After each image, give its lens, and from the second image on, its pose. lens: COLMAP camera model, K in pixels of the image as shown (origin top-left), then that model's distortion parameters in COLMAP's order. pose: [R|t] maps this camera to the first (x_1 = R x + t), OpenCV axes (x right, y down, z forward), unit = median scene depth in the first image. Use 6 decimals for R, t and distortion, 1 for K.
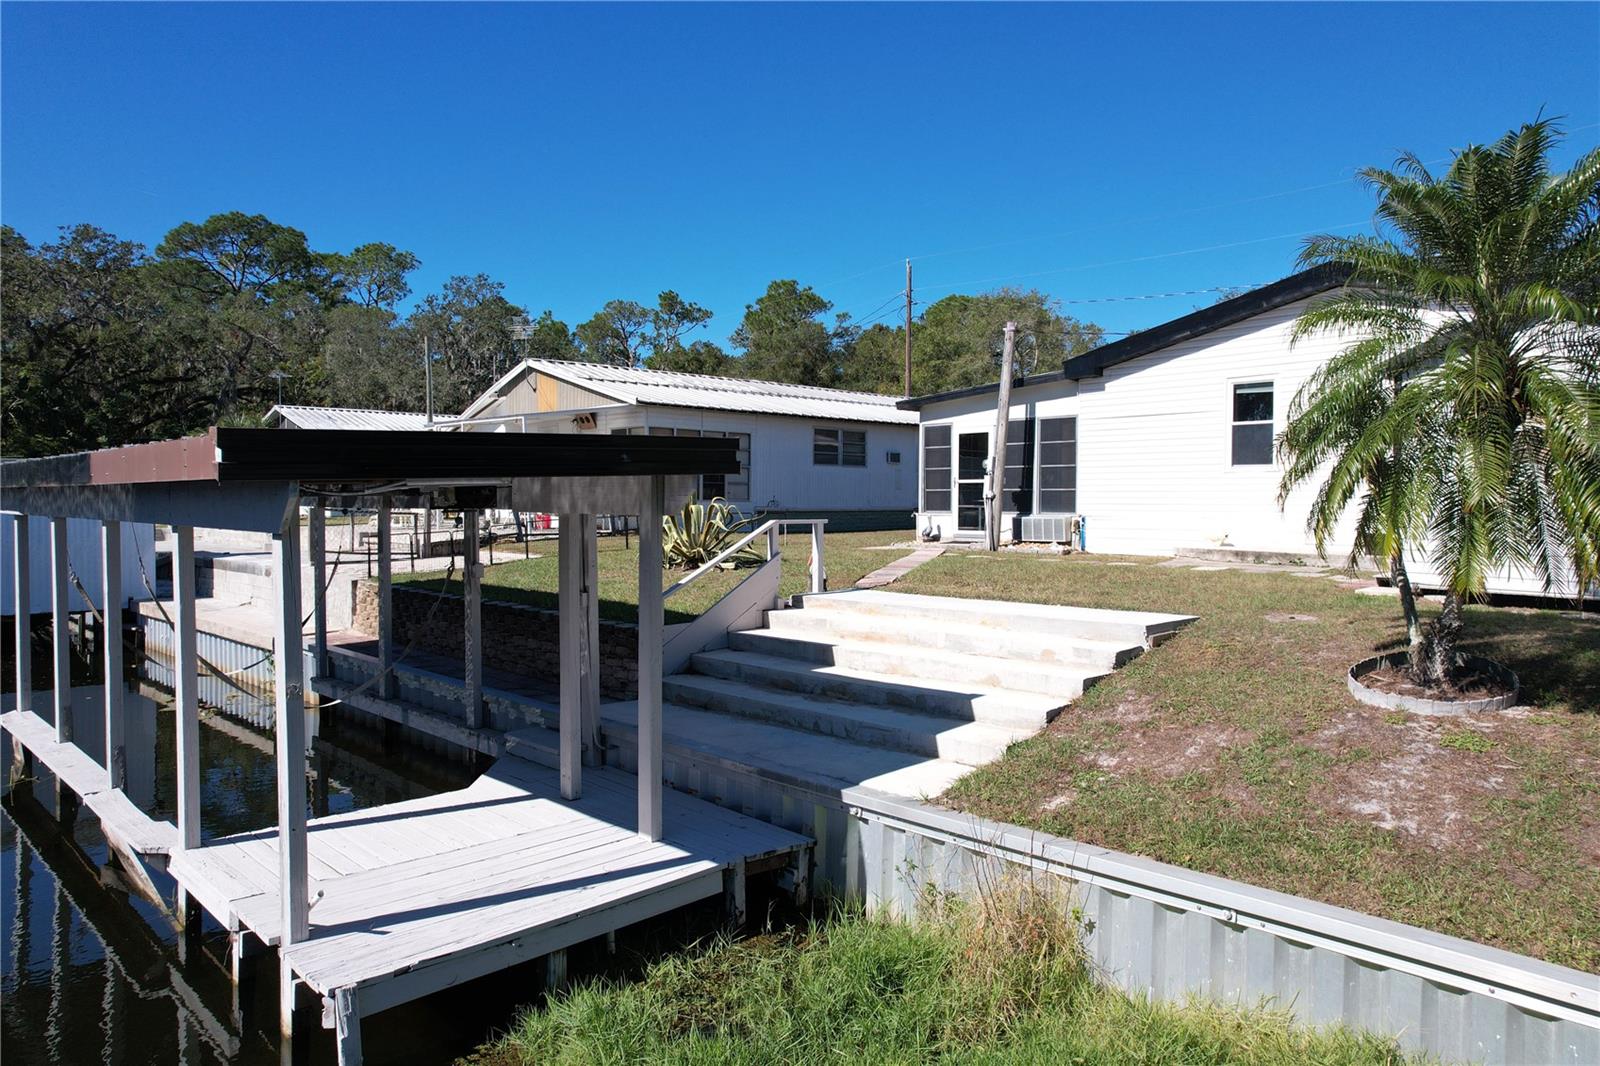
lens RADIAL K [[1032.1, 0, 800.0], [0, 1032.1, 533.0], [0, 0, 1]] dist [-0.069209, 0.043807]
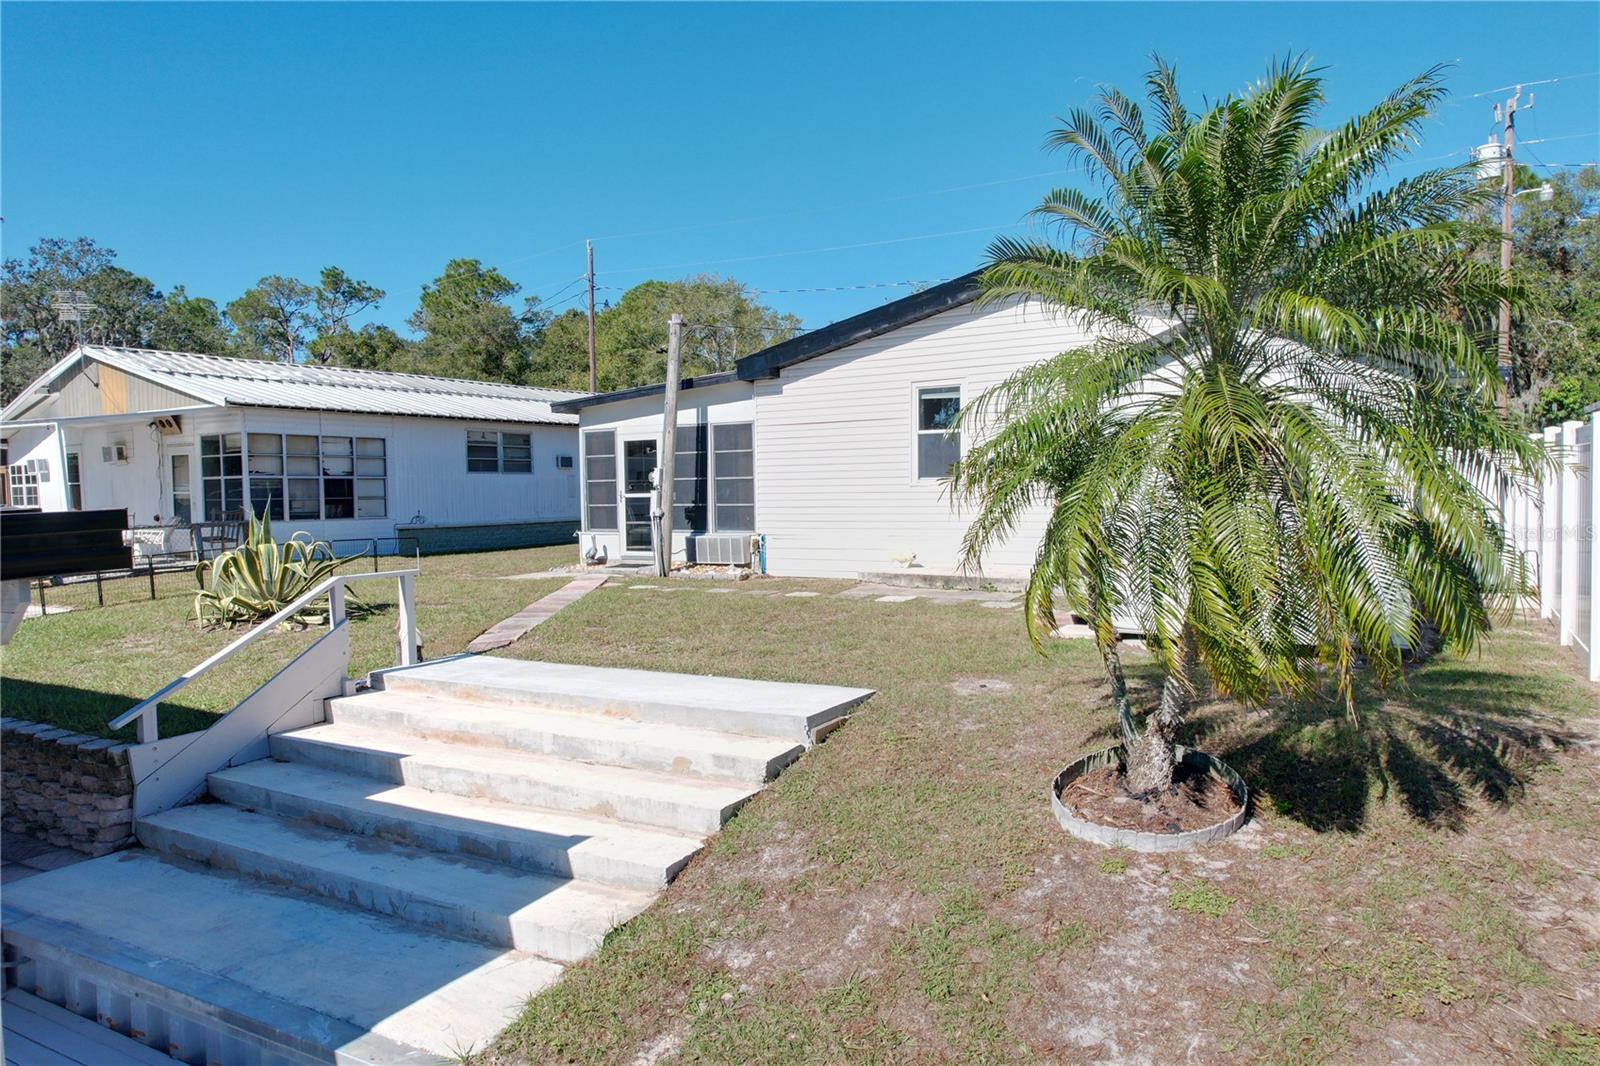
lens RADIAL K [[1032.1, 0, 800.0], [0, 1032.1, 533.0], [0, 0, 1]] dist [-0.069209, 0.043807]
pose [[0.962535, -0.028599, 0.269644, 0.066404], [0.024935, 0.999544, 0.017005, -0.032317], [-0.270008, -0.009645, 0.962810, 0.132649]]
